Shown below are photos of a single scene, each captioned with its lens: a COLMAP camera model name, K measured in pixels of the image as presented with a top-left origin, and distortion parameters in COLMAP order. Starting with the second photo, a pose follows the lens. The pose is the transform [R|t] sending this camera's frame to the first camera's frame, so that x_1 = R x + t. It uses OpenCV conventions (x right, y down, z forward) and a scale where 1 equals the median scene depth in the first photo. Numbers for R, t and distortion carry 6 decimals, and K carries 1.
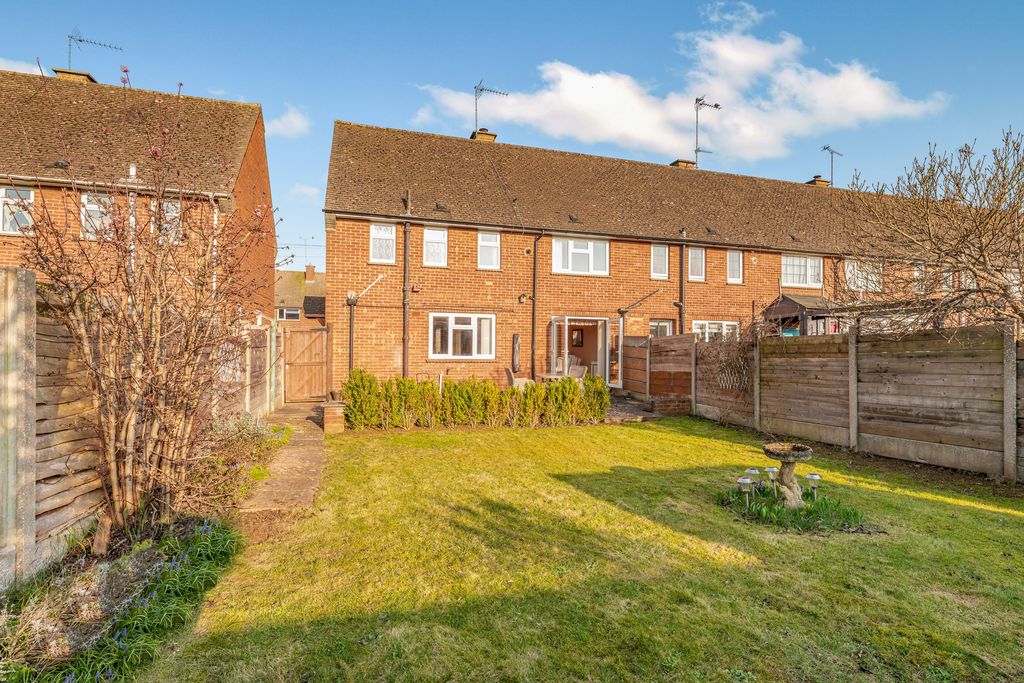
lens RADIAL K [[462.9, 0, 512.0], [0, 462.9, 341.5], [0, 0, 1]] dist [-0.002044, 0.000082]
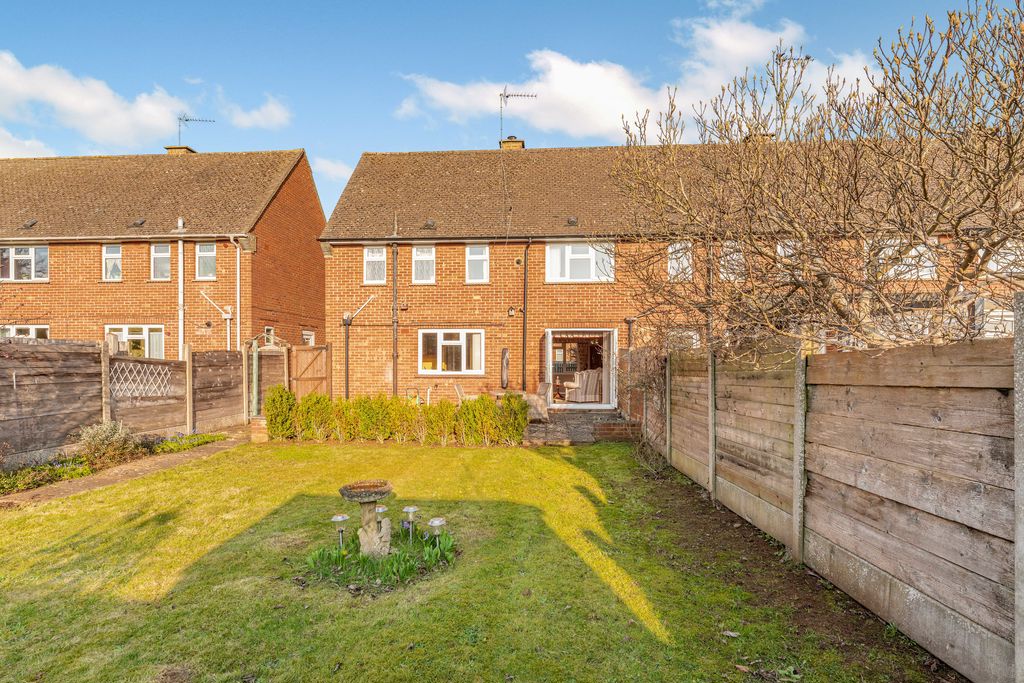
lens RADIAL K [[471.2, 0, 510.5], [0, 471.2, 361.5], [0, 0, 1]] dist [0.000270, -0.000150]
pose [[0.943616, -0.007867, -0.330949, 0.350968], [0.013800, 0.999783, 0.015582, -0.004600], [0.330755, -0.019270, 0.943520, 0.077474]]
